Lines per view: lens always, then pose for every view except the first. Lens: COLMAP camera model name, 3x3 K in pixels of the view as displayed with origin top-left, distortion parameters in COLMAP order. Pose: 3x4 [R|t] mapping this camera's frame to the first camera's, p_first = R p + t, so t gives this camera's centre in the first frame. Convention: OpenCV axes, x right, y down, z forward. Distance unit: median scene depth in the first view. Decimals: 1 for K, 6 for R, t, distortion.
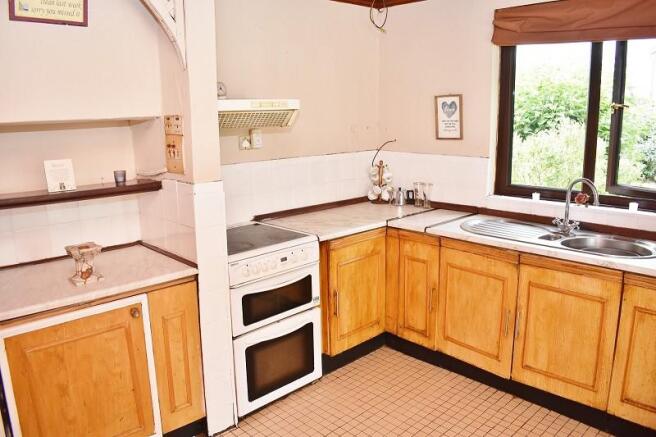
lens RADIAL K [[510.6, 0, 328.0], [0, 510.6, 218.5], [0, 0, 1]] dist [-0.070089, -0.000188]
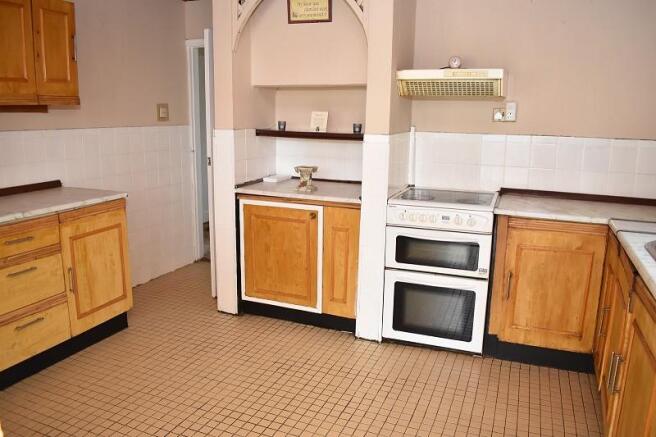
lens RADIAL K [[518.3, 0, 328.0], [0, 518.3, 218.5], [0, 0, 1]] dist [-0.090830, -0.001178]
pose [[0.412665, 0.206373, -0.887196, 0.812818], [-0.206382, 0.969850, 0.129604, -0.008711], [0.887194, 0.129619, 0.442815, 0.316660]]
